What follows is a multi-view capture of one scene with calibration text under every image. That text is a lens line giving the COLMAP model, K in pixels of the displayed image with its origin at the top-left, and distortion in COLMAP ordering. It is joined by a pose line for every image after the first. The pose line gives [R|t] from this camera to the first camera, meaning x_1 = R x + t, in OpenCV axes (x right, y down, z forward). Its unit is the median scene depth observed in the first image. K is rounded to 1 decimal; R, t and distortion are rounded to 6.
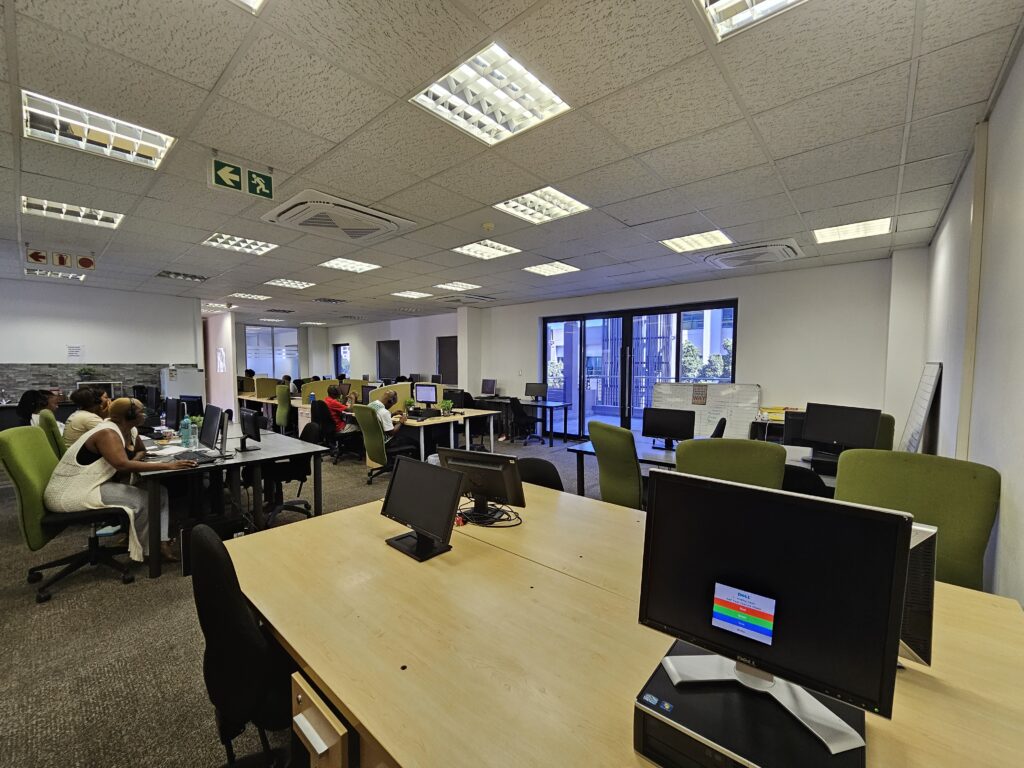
lens RADIAL K [[420.6, 0, 512.0], [0, 420.6, 384.0], [0, 0, 1]] dist [-0.001504, -0.000134]
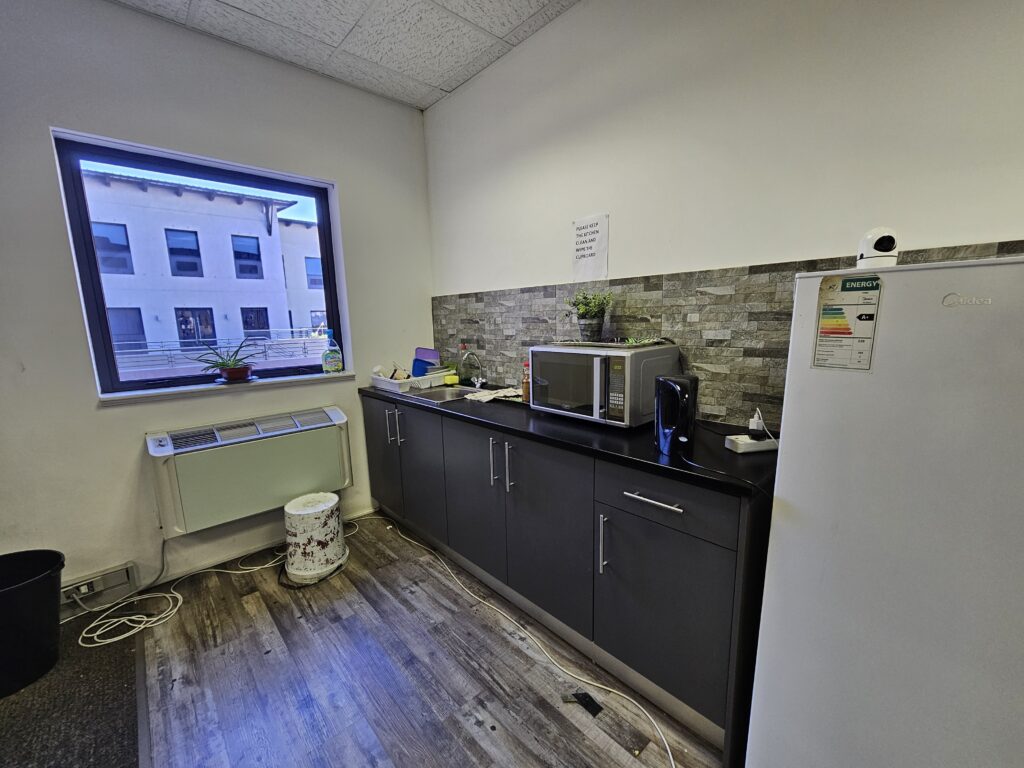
lens RADIAL K [[420.6, 0, 512.0], [0, 420.6, 384.0], [0, 0, 1]] dist [-0.001504, -0.000134]
pose [[-0.110906, 0.165742, -0.979913, -0.773642], [-0.020739, 0.985395, 0.169016, -0.028025], [0.993615, 0.039067, -0.105848, 1.053248]]
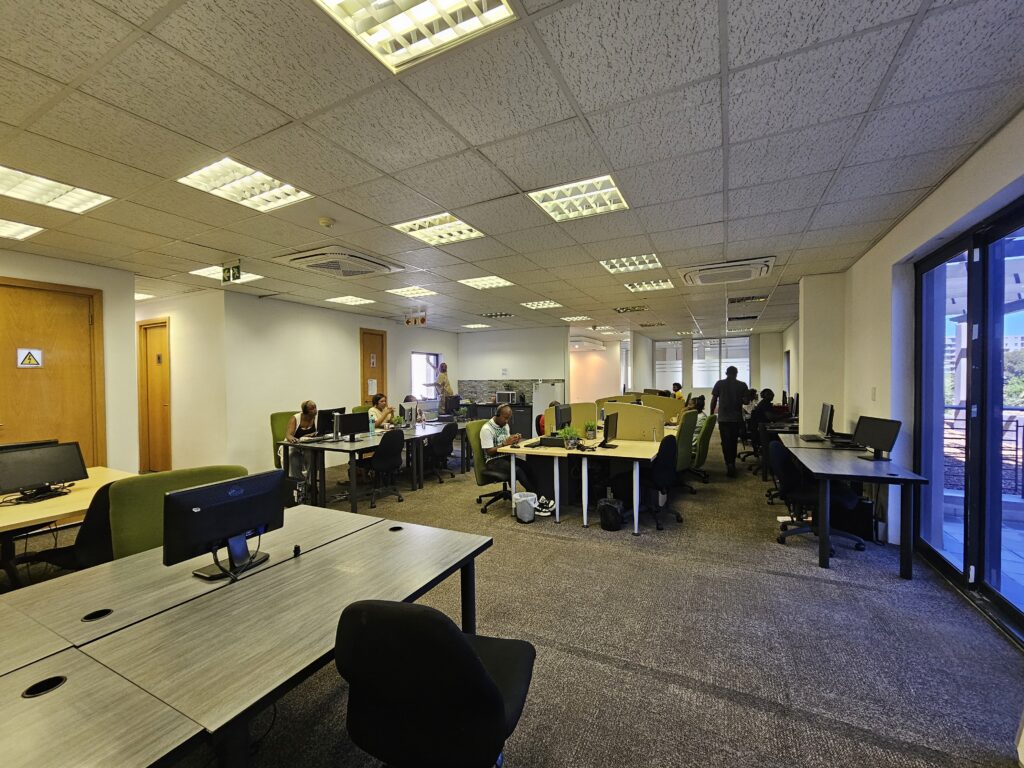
lens RADIAL K [[420.6, 0, 512.0], [0, 420.6, 384.0], [0, 0, 1]] dist [-0.001504, -0.000134]
pose [[0.245131, 0.005393, -0.969475, 0.519488], [-0.030408, 0.999535, -0.002129, -0.030828], [0.969013, 0.030002, 0.245181, 0.691283]]
